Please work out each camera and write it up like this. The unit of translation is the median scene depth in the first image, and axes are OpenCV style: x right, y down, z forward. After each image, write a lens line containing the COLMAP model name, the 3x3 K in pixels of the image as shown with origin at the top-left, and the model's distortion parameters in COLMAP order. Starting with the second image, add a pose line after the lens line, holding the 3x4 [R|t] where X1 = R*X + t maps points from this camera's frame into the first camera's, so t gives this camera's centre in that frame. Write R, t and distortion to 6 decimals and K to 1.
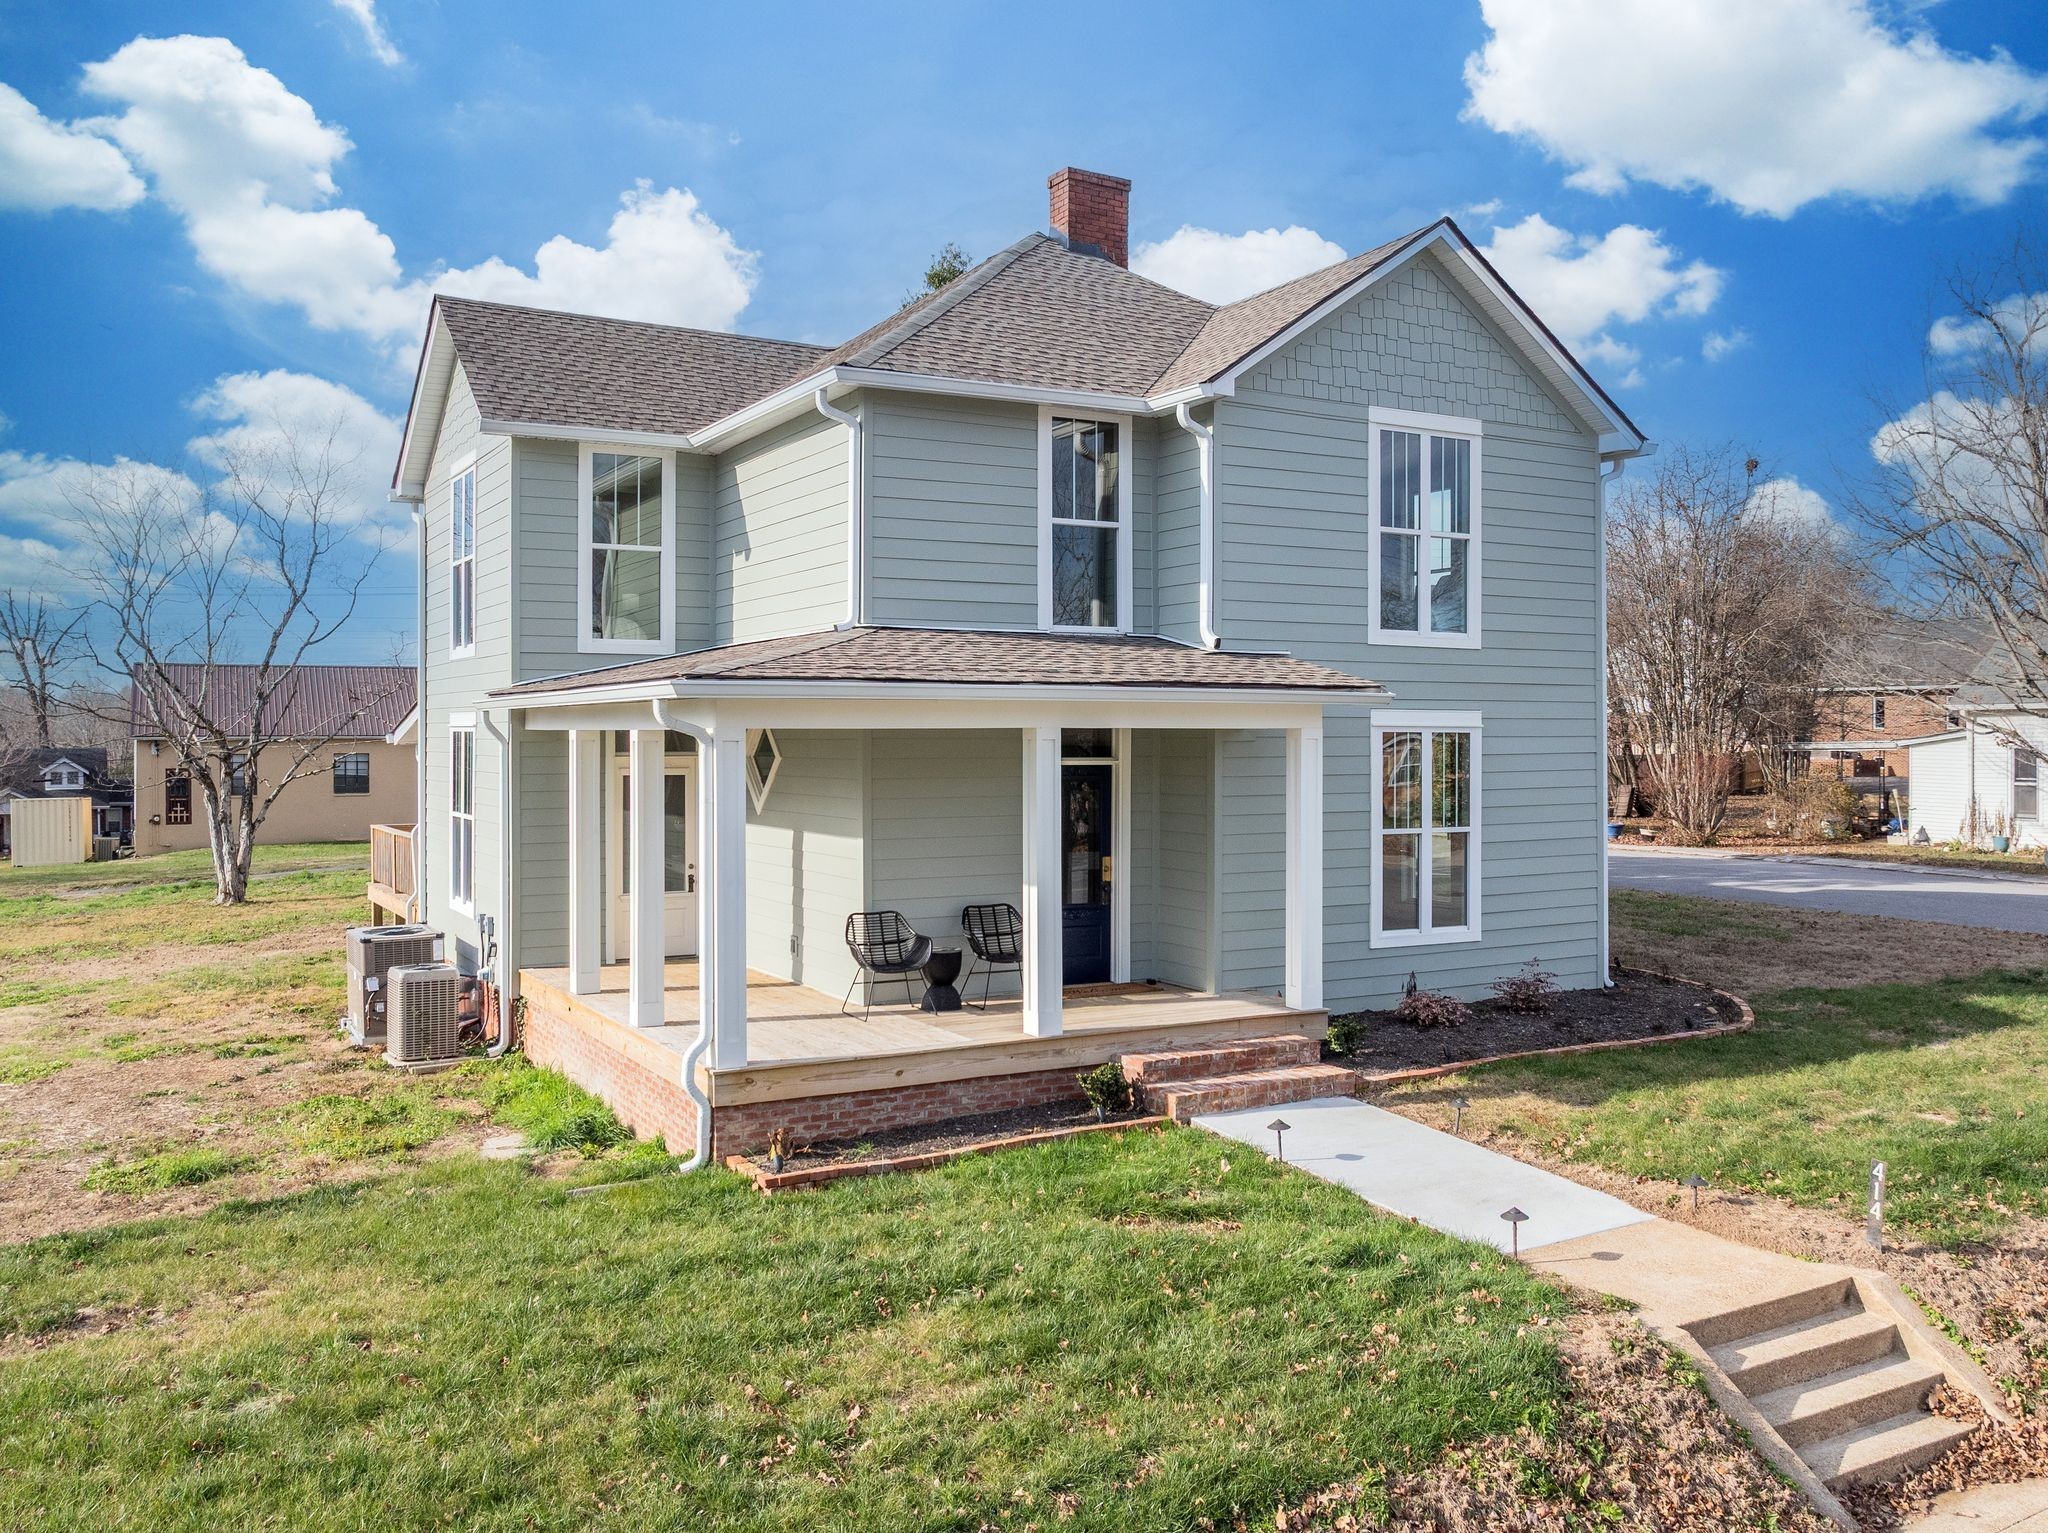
lens RADIAL K [[1662.6, 0, 1021.0], [0, 1662.6, 734.4], [0, 0, 1]] dist [-0.036003, 0.000542]
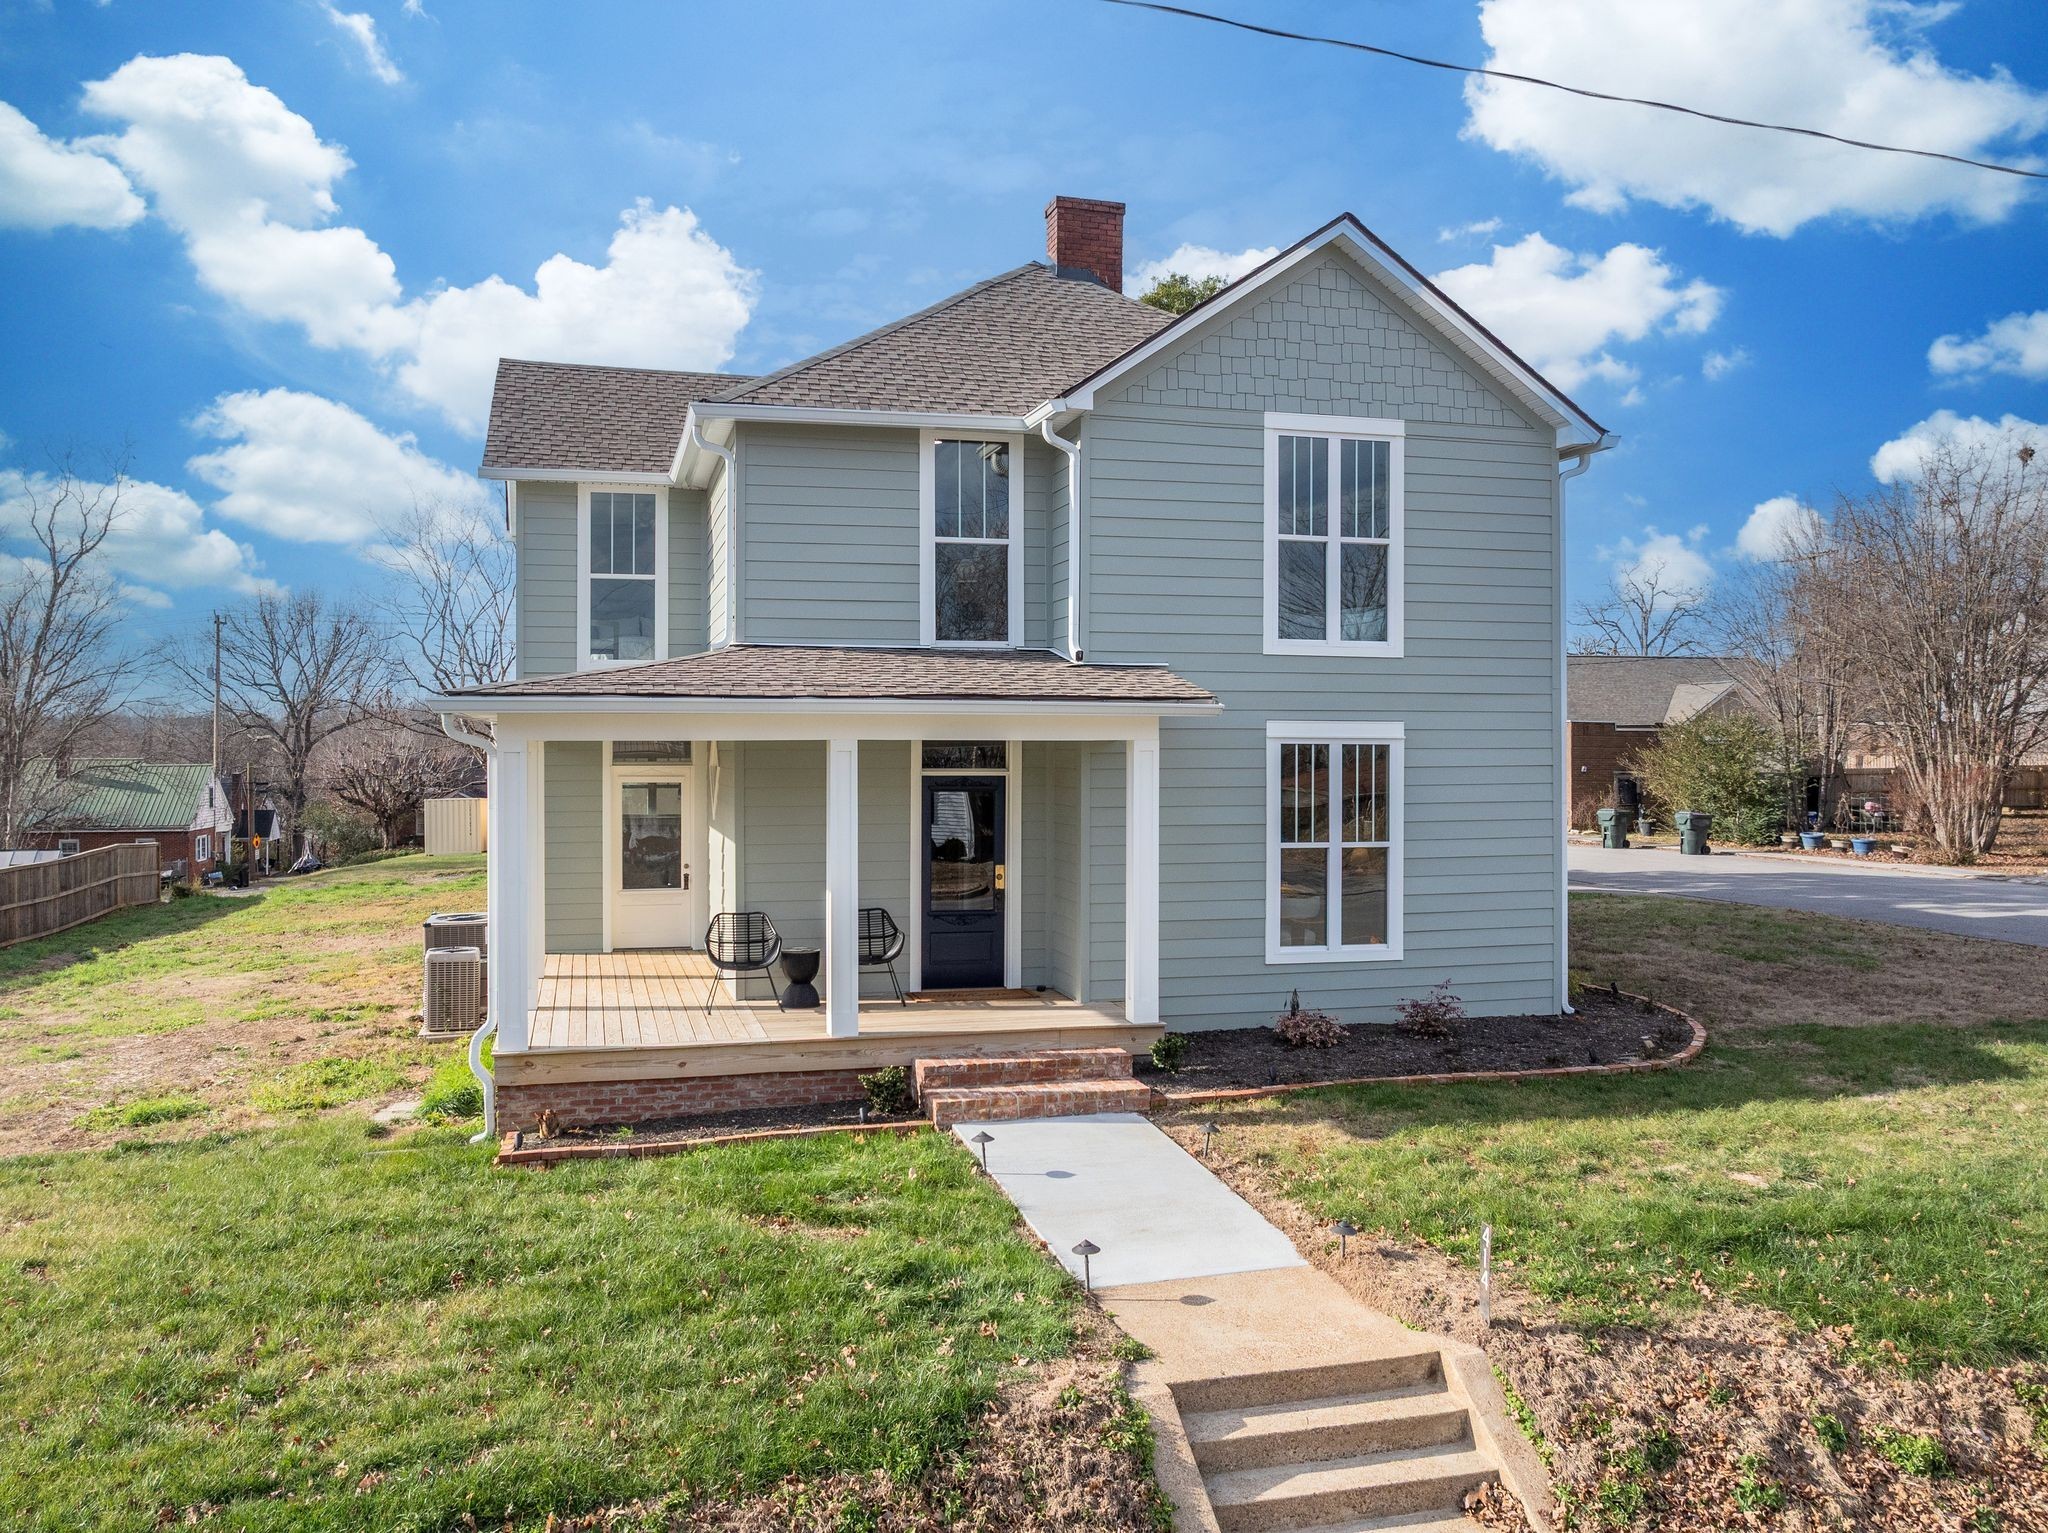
lens RADIAL K [[1546.6, 0, 987.2], [0, 1546.6, 751.3], [0, 0, 1]] dist [-0.034338, -0.002732]
pose [[0.966049, 0.001398, -0.258353, 0.340772], [-0.000163, 0.999988, 0.004803, -0.001708], [0.258357, -0.004598, 0.966039, 0.087164]]
